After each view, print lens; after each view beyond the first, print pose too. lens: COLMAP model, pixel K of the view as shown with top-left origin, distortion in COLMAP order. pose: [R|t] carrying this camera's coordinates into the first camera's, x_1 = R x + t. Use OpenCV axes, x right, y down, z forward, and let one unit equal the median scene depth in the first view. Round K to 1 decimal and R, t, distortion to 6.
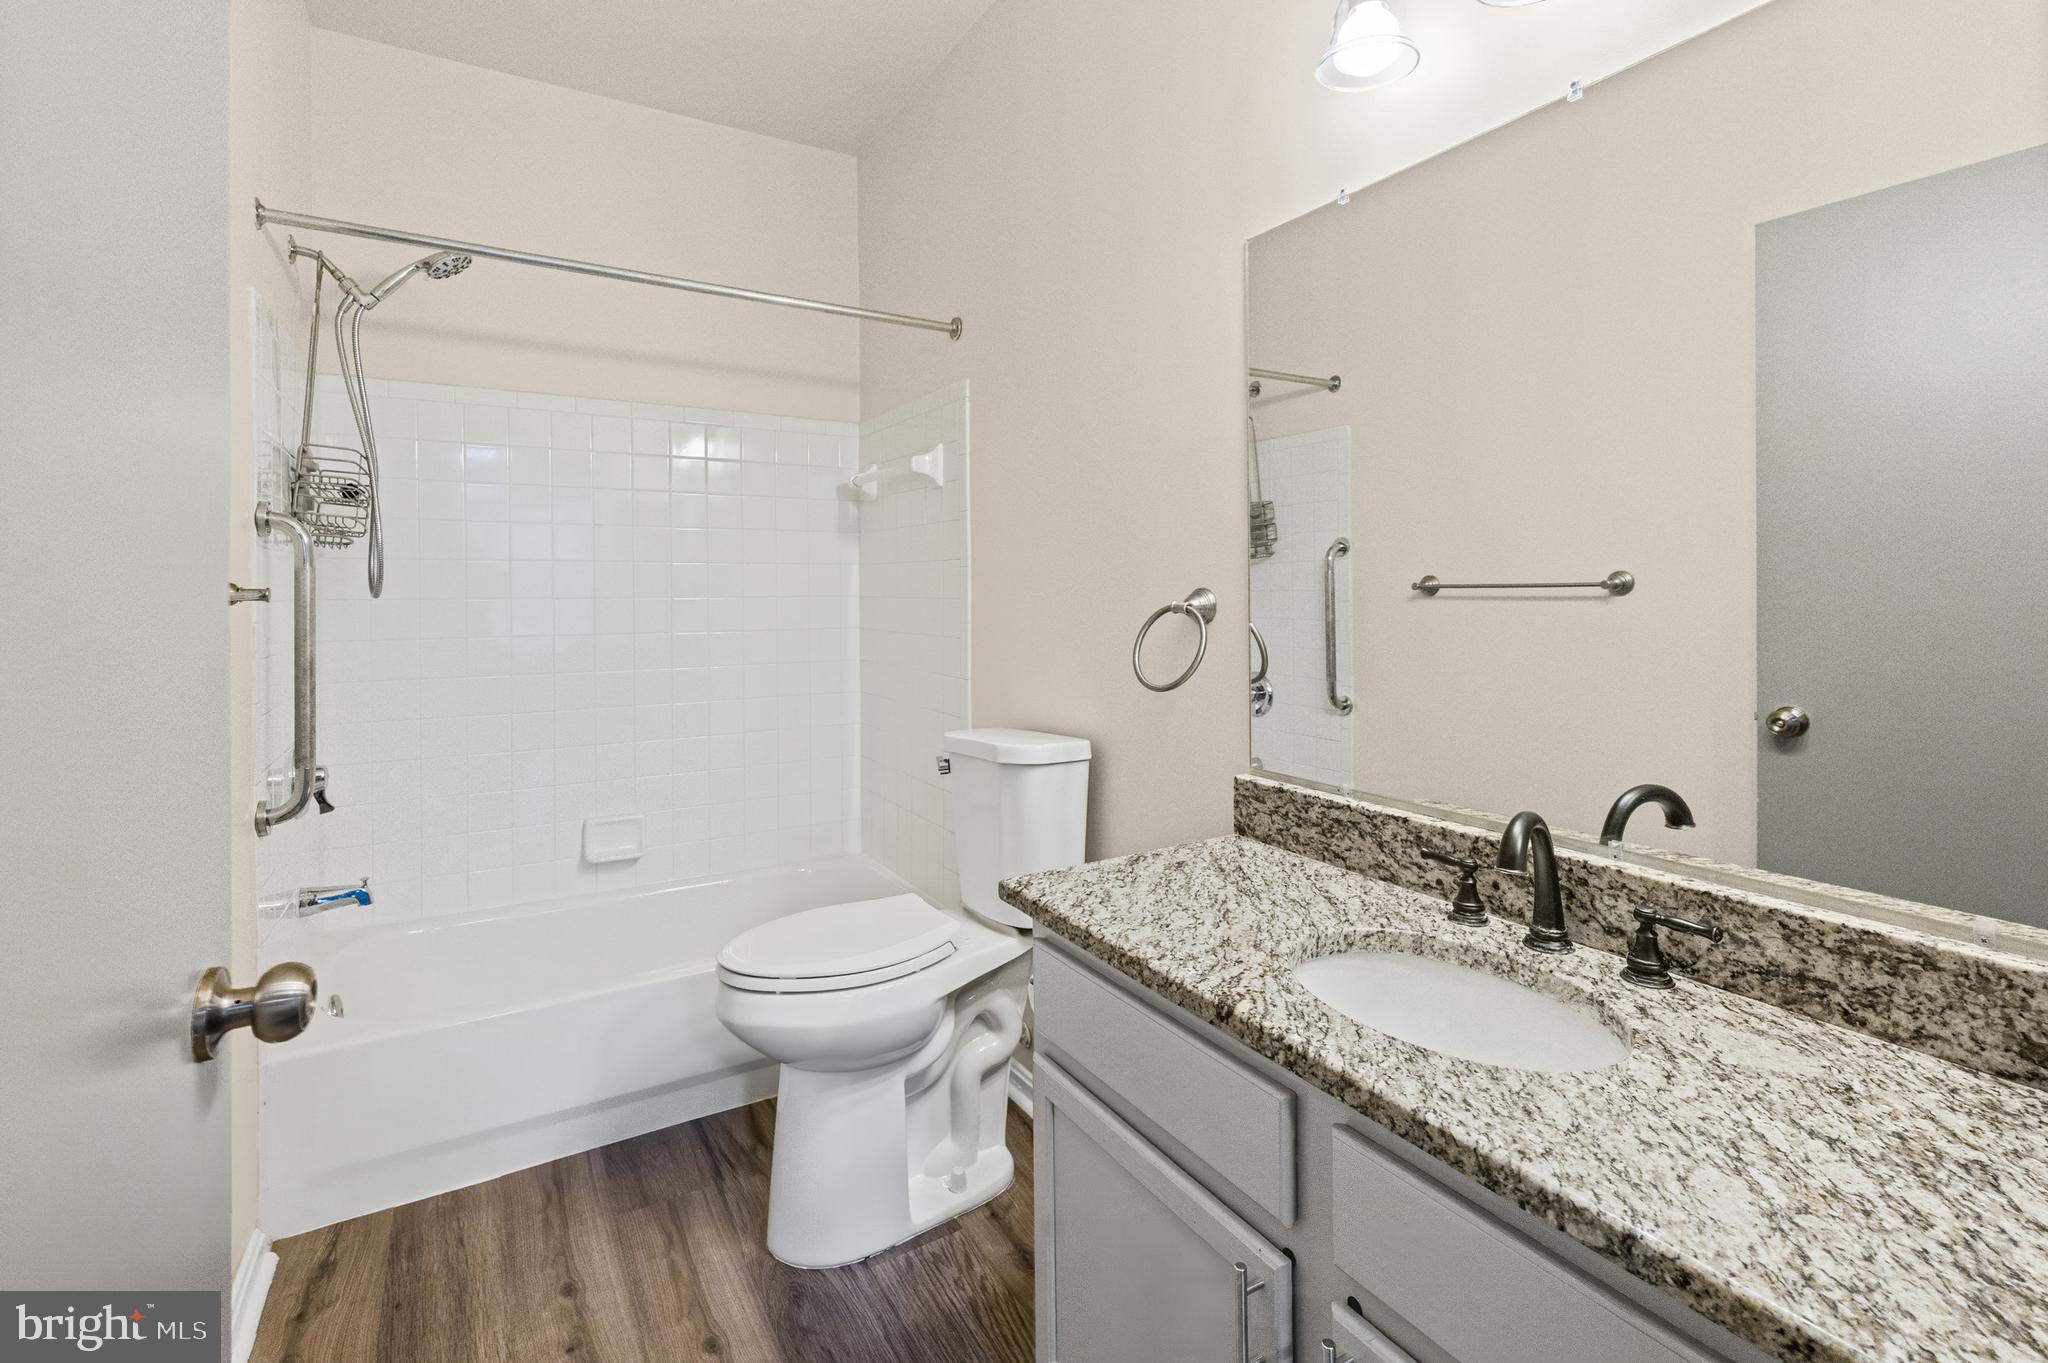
lens RADIAL K [[920.7, 0, 992.7], [0, 920.7, 581.7], [0, 0, 1]] dist [-0.006506, 0.002186]
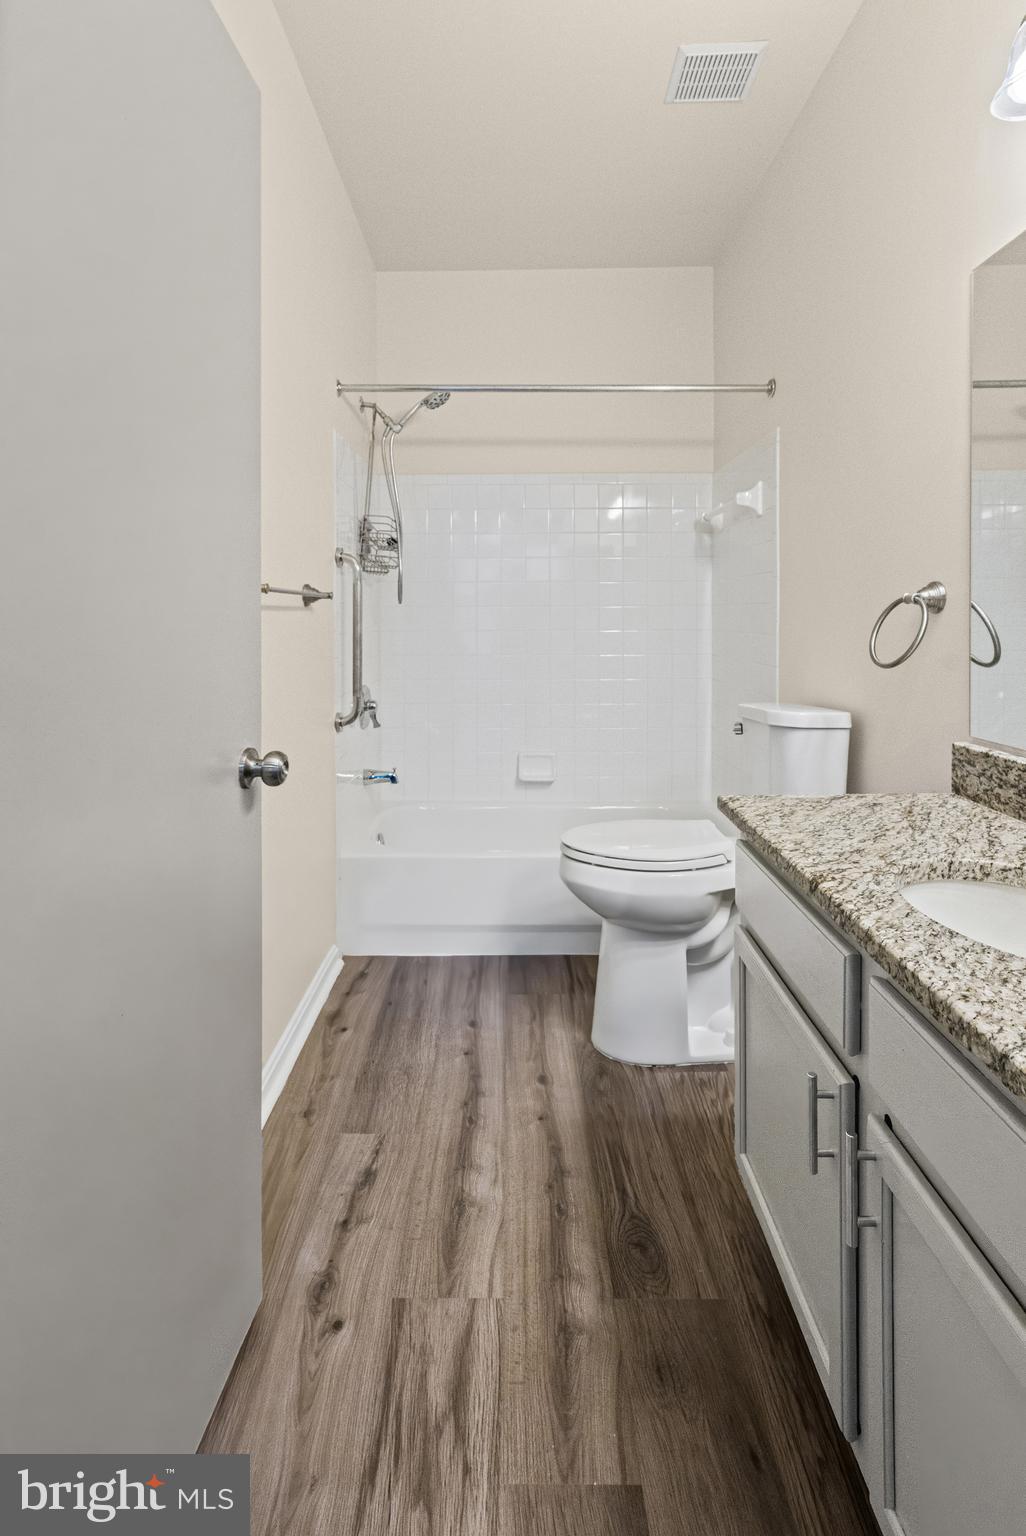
lens RADIAL K [[726.2, 0, 487.6], [0, 726.2, 617.5], [0, 0, 1]] dist [-0.004450, -0.000254]
pose [[0.849544, 0.003028, -0.527510, 0.225701], [0.001041, 0.999972, 0.007417, 0.043700], [0.527517, -0.006850, 0.849517, -0.066873]]
